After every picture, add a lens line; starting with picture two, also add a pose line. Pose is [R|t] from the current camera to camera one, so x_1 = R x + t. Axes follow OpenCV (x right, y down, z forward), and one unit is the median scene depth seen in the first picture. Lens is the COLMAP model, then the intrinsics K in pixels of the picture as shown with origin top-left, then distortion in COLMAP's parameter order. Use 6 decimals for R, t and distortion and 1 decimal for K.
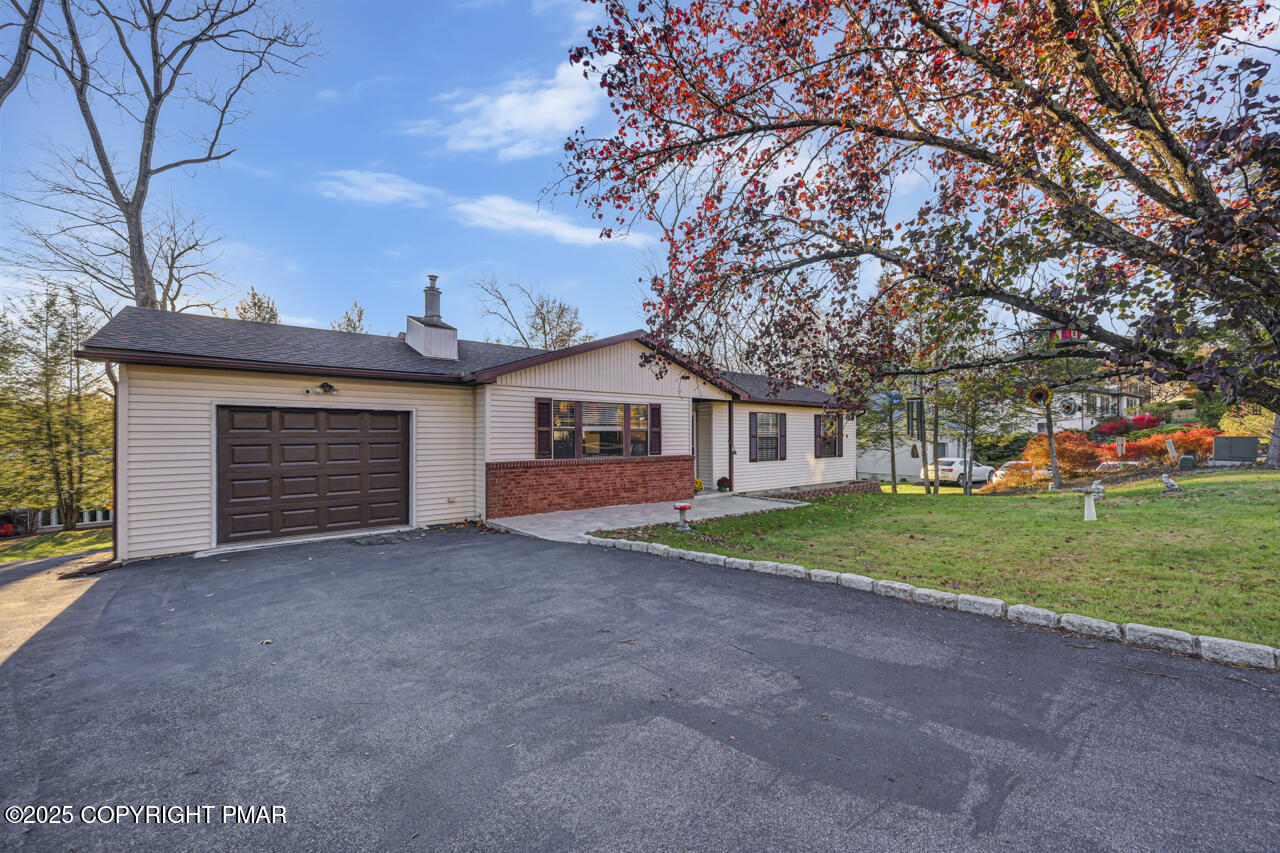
lens RADIAL K [[510.9, 0, 639.3], [0, 510.9, 430.3], [0, 0, 1]] dist [-0.002133, 0.000942]
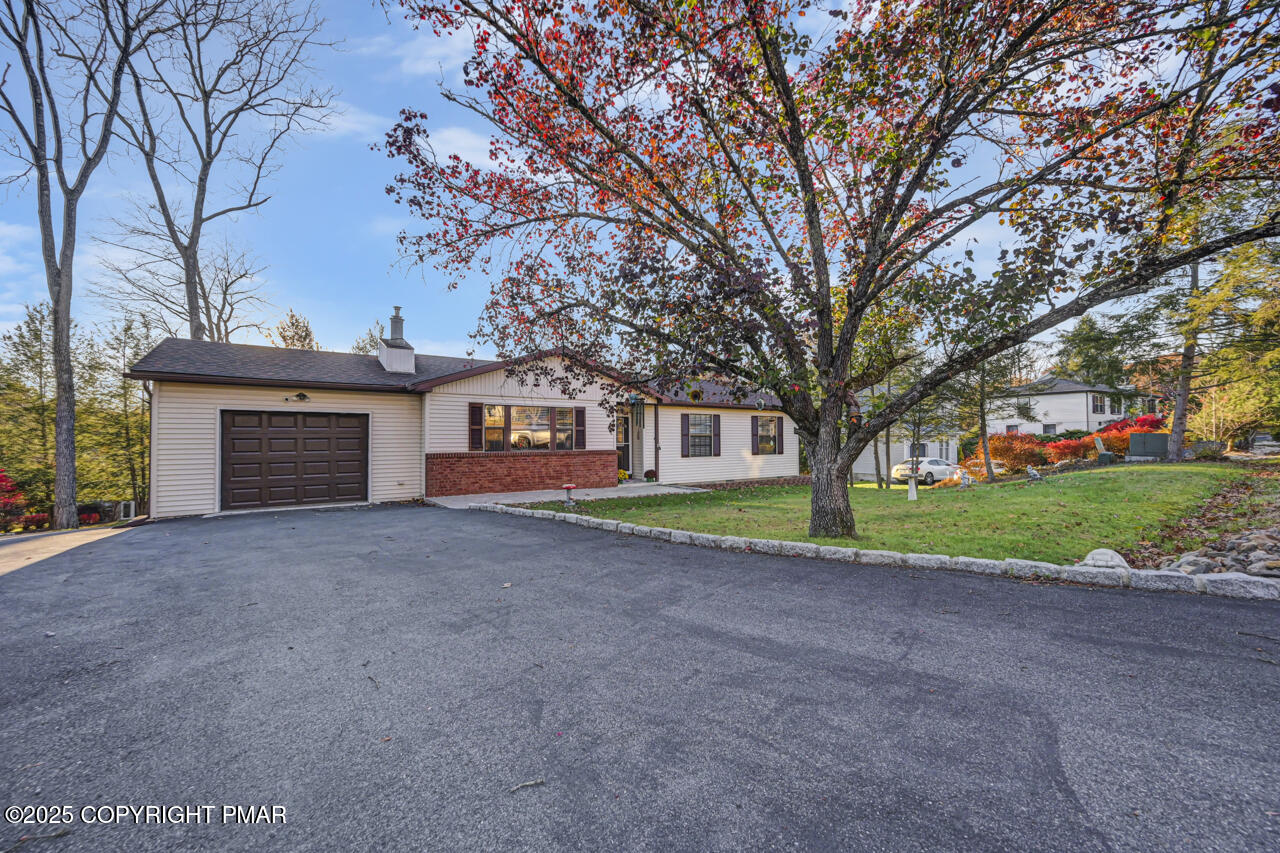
lens RADIAL K [[510.9, 0, 640.6], [0, 510.9, 427.5], [0, 0, 1]] dist [-0.002133, 0.000942]
pose [[0.996967, -0.005048, -0.077657, 0.200127], [0.003896, 0.999880, -0.014987, 0.011392], [0.077724, 0.014639, 0.996867, -0.141317]]
